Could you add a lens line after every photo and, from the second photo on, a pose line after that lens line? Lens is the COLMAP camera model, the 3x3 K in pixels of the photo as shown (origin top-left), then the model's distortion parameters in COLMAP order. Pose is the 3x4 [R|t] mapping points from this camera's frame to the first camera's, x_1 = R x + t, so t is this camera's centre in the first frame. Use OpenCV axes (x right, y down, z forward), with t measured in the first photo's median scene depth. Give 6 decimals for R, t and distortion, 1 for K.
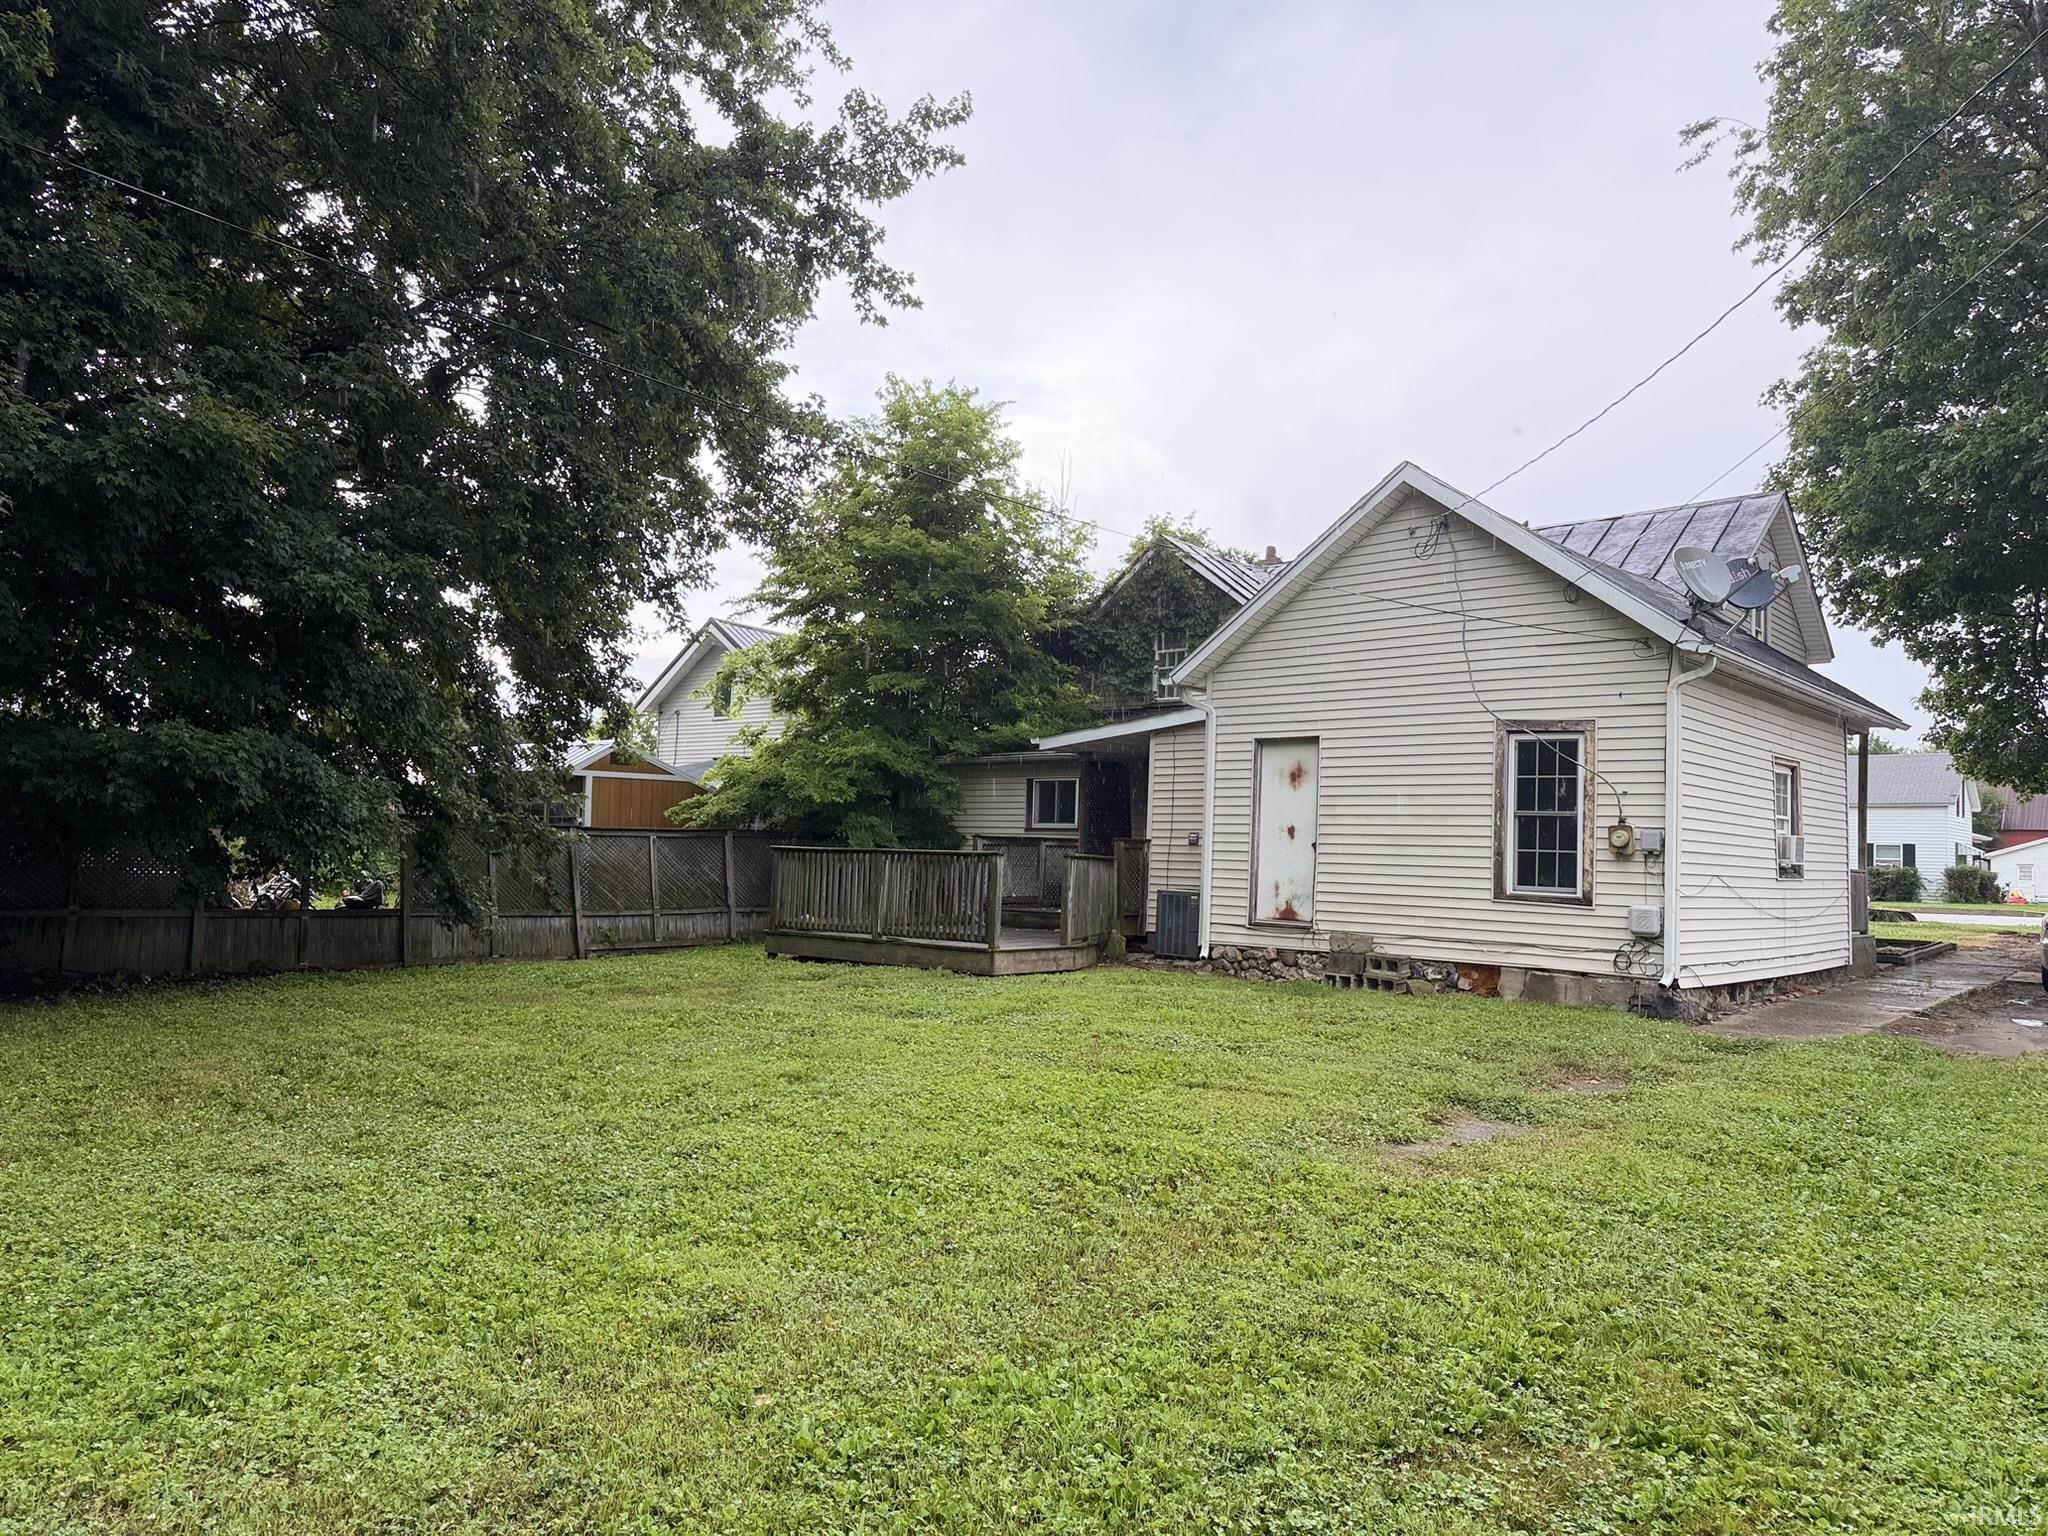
lens RADIAL K [[1430.4, 0, 1013.1], [0, 1430.4, 768.0], [0, 0, 1]] dist [0.117343, -0.177275]
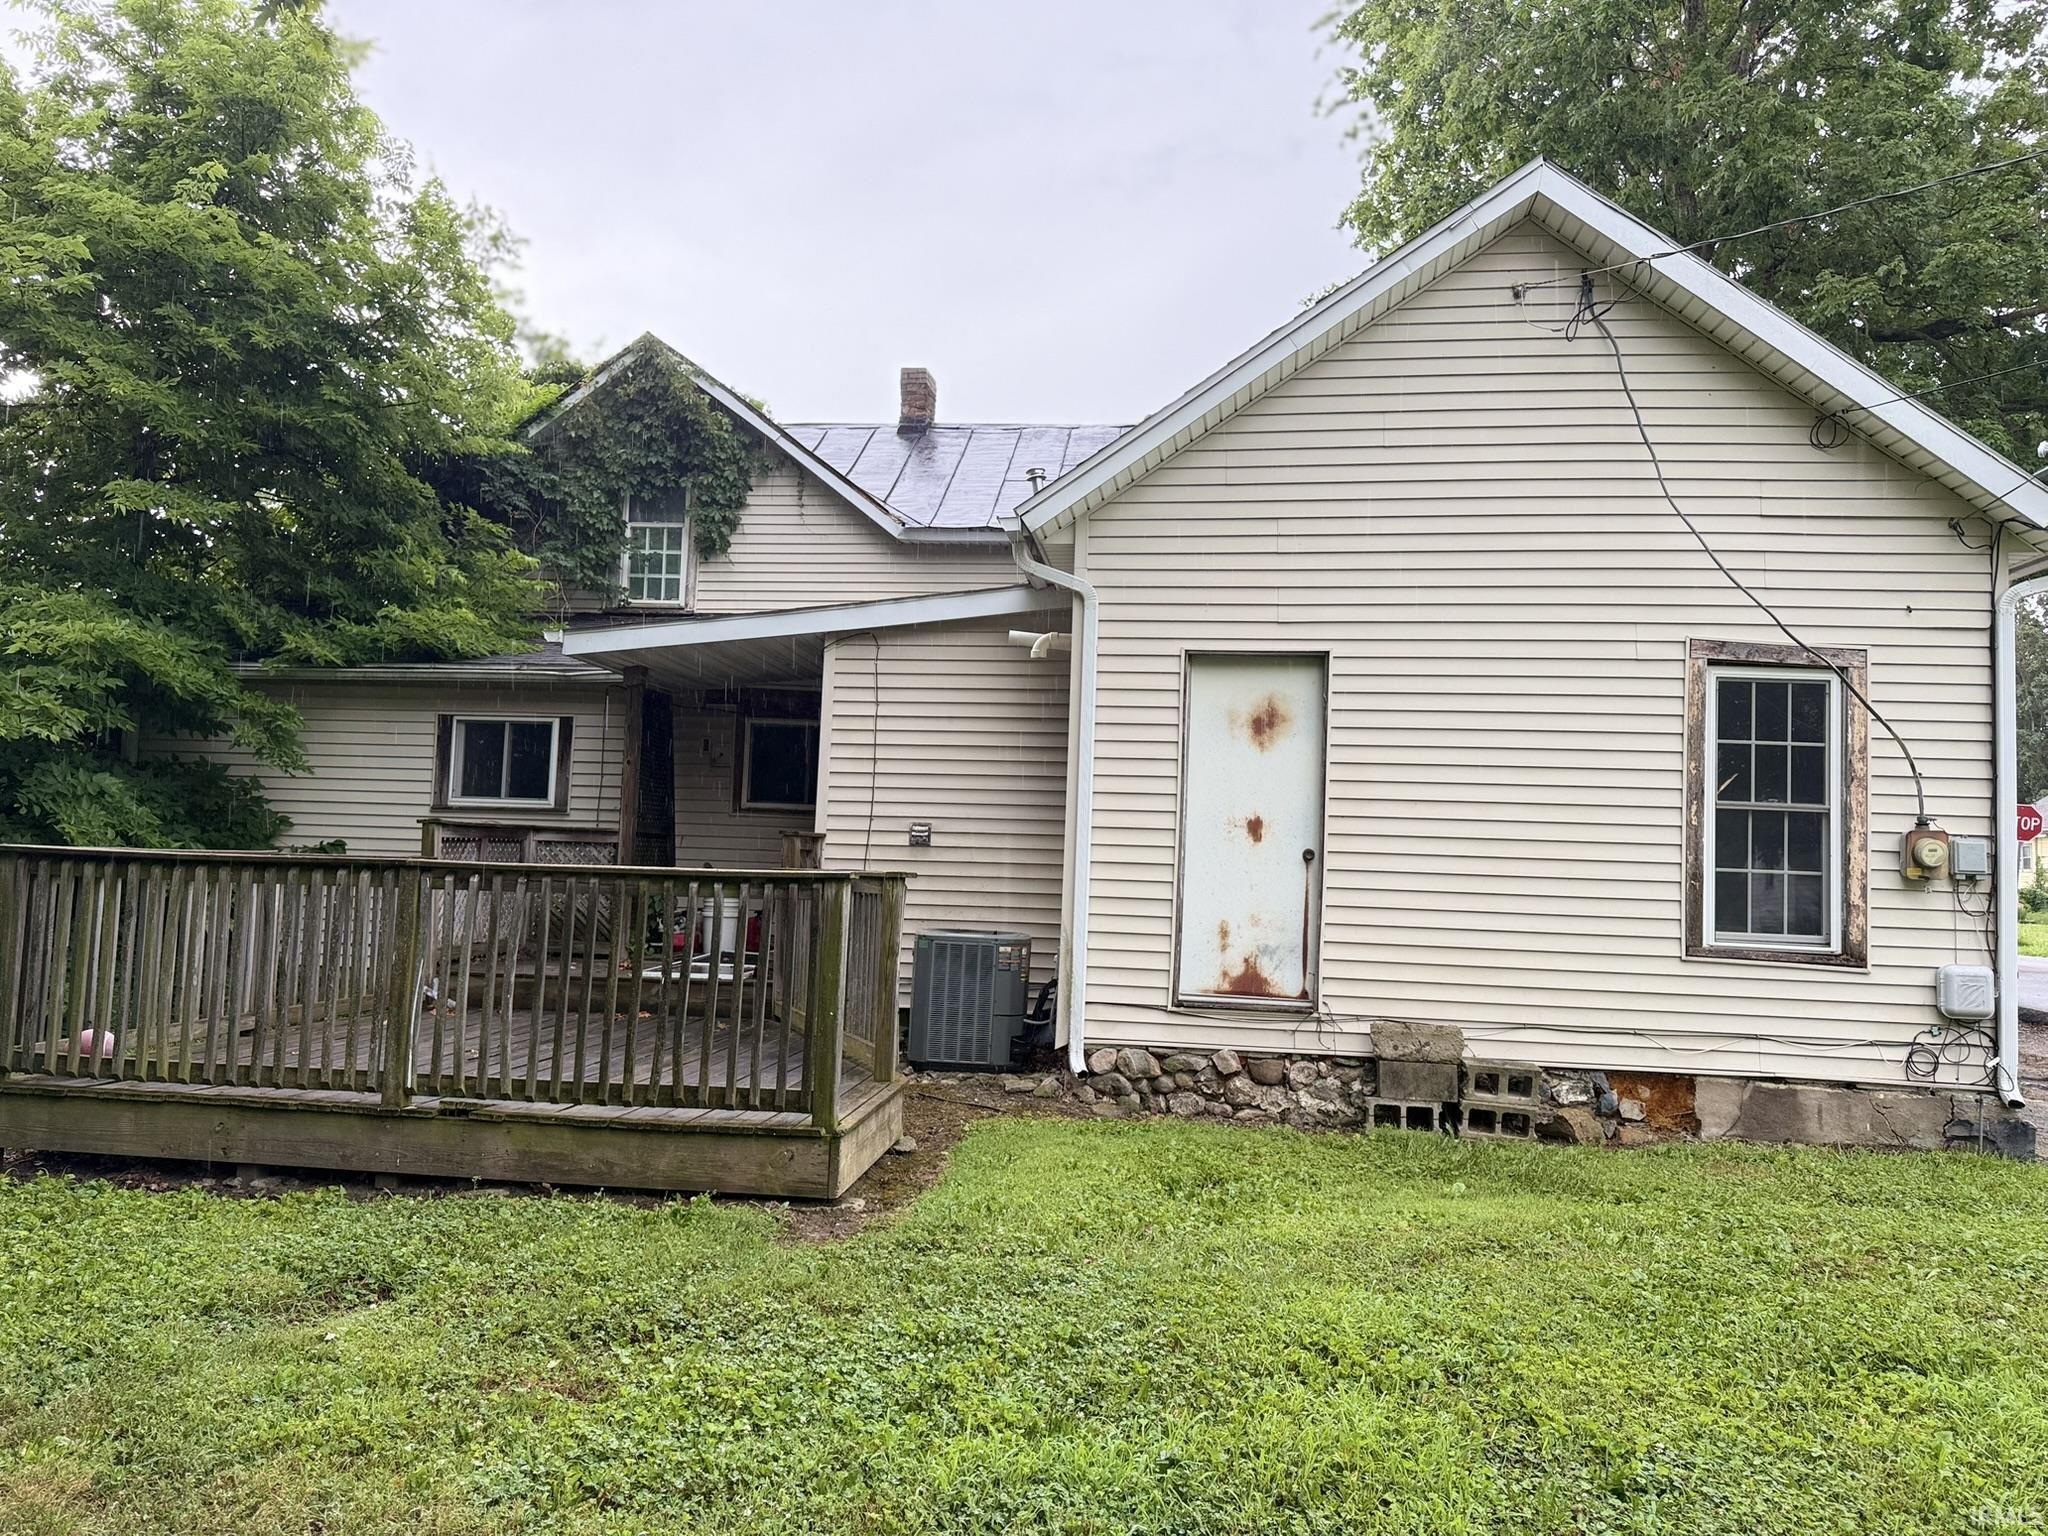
lens RADIAL K [[1430.4, 0, 1013.1], [0, 1430.4, 768.0], [0, 0, 1]] dist [0.117343, -0.177275]
pose [[0.814564, 0.036824, 0.578904, -0.193405], [-0.044838, 0.998994, -0.000455, 0.026944], [-0.578338, -0.025586, 0.815396, 0.632444]]
